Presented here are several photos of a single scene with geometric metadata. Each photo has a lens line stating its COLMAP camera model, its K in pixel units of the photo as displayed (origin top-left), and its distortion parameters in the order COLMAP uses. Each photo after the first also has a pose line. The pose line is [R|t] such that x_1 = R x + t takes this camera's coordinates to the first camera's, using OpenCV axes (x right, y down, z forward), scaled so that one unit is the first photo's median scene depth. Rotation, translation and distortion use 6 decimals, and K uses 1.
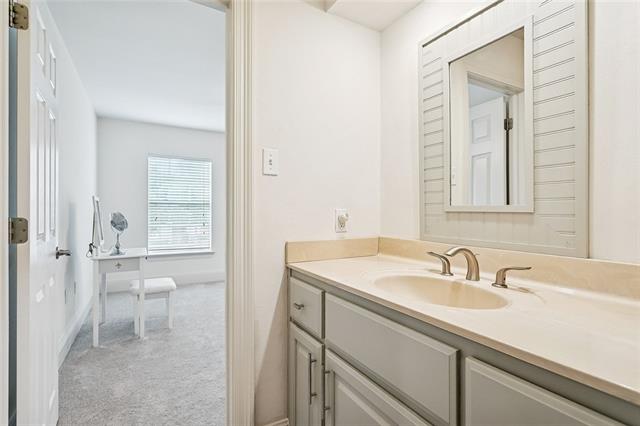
lens RADIAL K [[308.1, 0, 315.9], [0, 308.1, 211.4], [0, 0, 1]] dist [-0.000013, 0.002091]
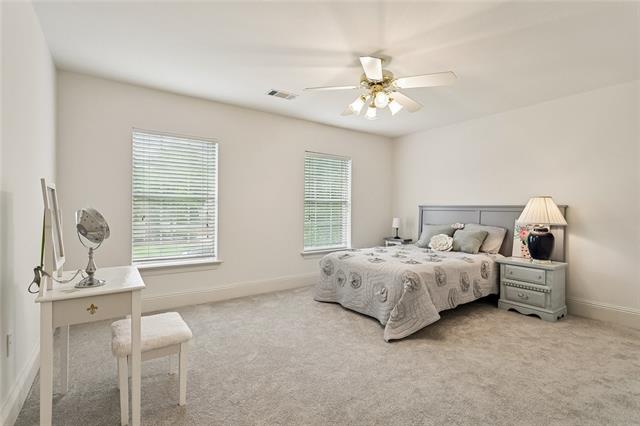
lens RADIAL K [[308.1, 0, 322.7], [0, 308.1, 210.3], [0, 0, 1]] dist [-0.000013, 0.002091]
pose [[0.996079, 0.007441, 0.088153, -0.257119], [-0.007819, 0.999962, 0.003944, -0.000681], [-0.088120, -0.004618, 0.996099, 0.382008]]
